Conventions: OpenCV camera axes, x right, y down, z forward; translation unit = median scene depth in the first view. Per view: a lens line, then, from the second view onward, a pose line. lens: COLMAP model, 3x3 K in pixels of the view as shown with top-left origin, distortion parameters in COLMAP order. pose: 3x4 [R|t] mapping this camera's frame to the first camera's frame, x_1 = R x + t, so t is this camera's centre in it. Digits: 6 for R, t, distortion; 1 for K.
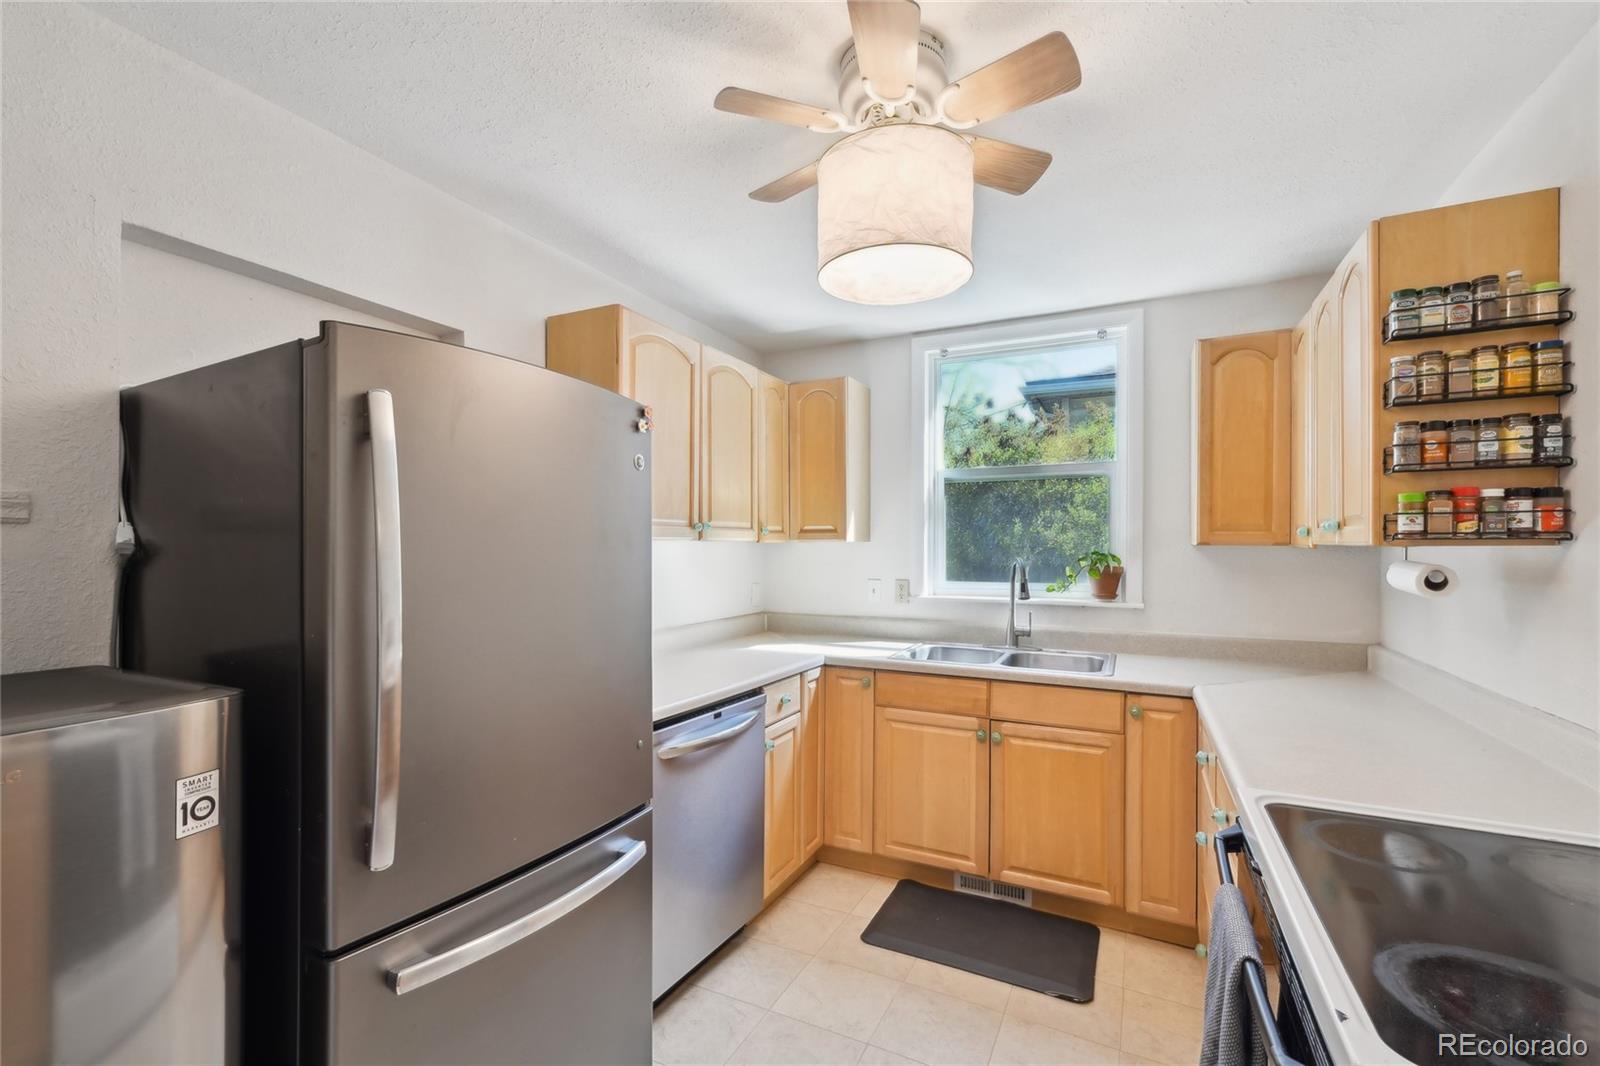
lens RADIAL K [[699.0, 0, 750.9], [0, 699.0, 553.7], [0, 0, 1]] dist [-0.007364, 0.003059]
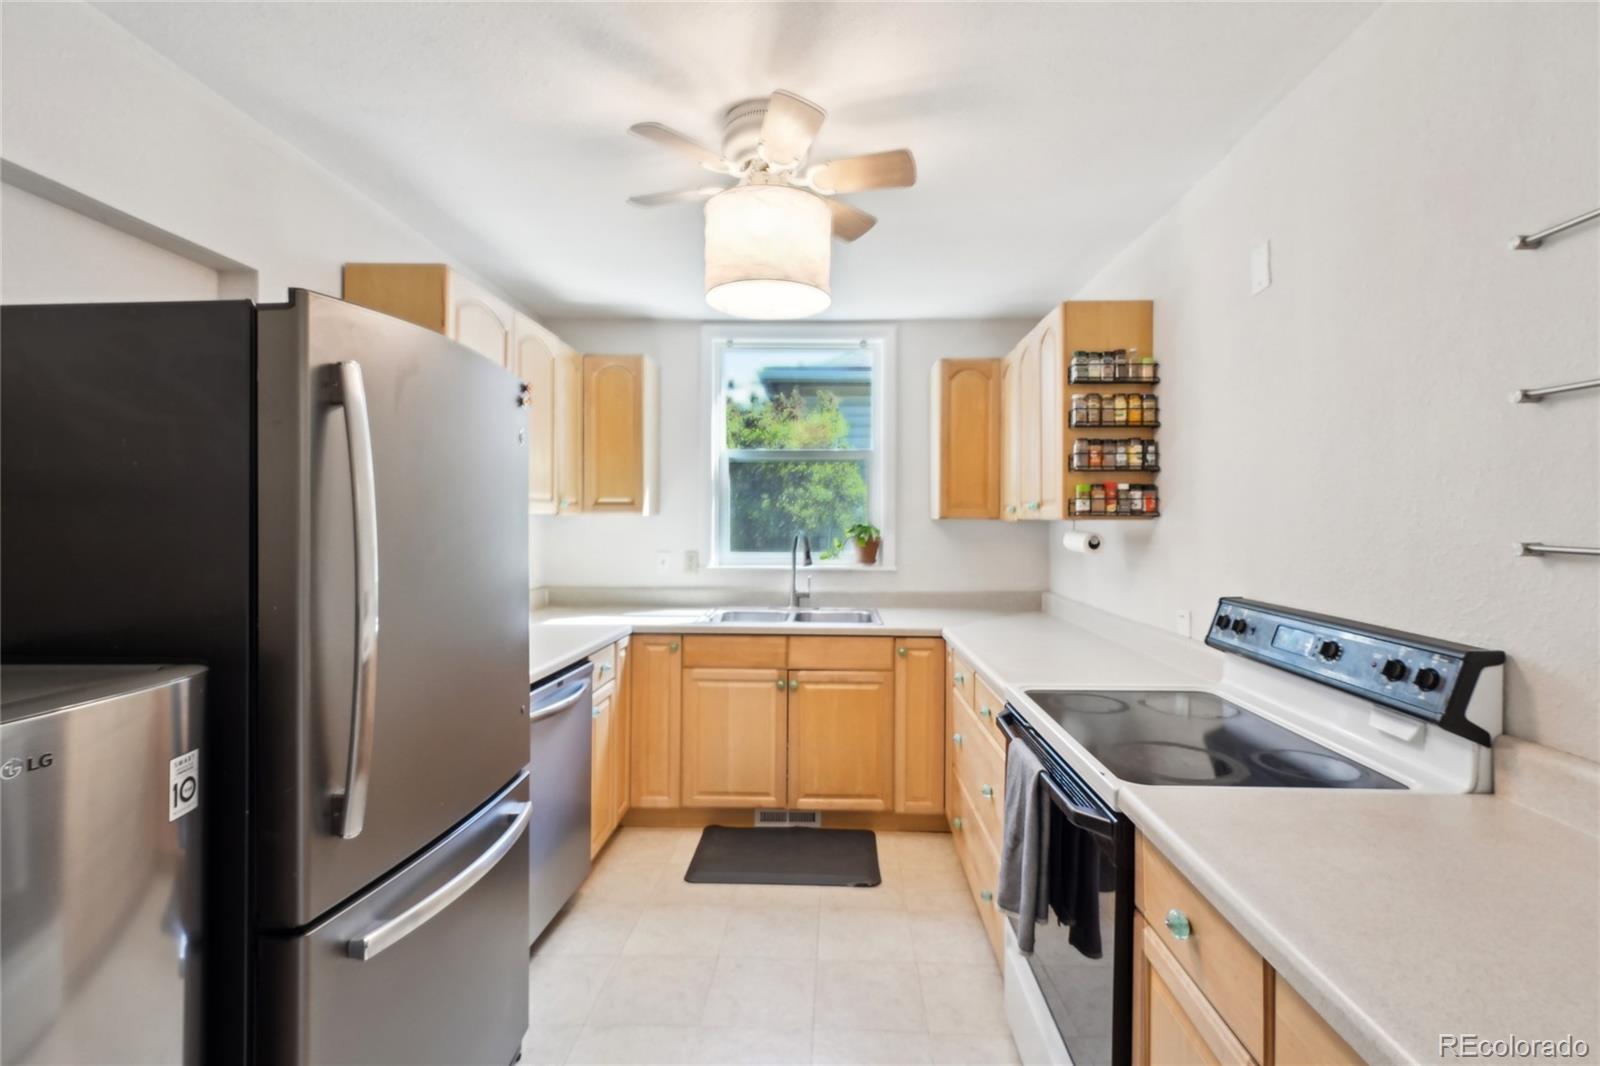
lens RADIAL K [[699.0, 0, 808.5], [0, 699.0, 524.8], [0, 0, 1]] dist [-0.007364, 0.003059]
pose [[0.906856, 0.000483, 0.421440, -0.131038], [0.000903, 0.999995, -0.003088, 0.001974], [-0.421439, 0.003181, 0.906851, -0.071310]]
